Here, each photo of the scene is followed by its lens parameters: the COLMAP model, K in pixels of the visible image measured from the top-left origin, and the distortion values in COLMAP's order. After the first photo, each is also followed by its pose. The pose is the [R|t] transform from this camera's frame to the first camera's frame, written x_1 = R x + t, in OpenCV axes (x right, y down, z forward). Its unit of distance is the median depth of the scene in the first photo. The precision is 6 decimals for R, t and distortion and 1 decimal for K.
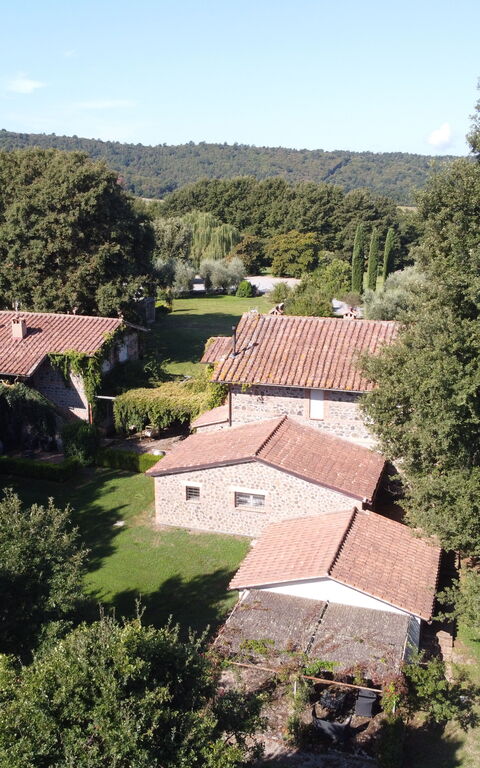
lens RADIAL K [[776.5, 0, 236.1], [0, 776.5, 383.9], [0, 0, 1]] dist [0.022872, -0.099723]
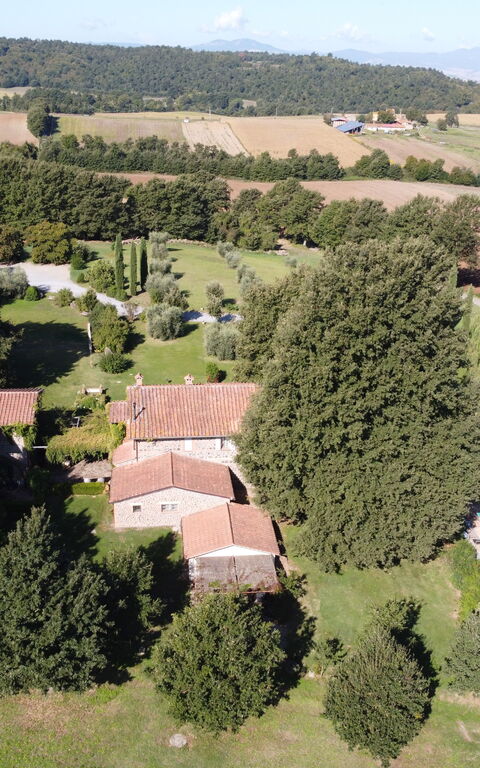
lens RADIAL K [[776.5, 0, 236.1], [0, 776.5, 383.9], [0, 0, 1]] dist [0.022872, -0.099723]
pose [[0.916454, -0.134114, 0.376996, -0.140804], [0.081184, 0.984884, 0.153014, -0.116614], [-0.391819, -0.109624, 0.913488, -0.205717]]
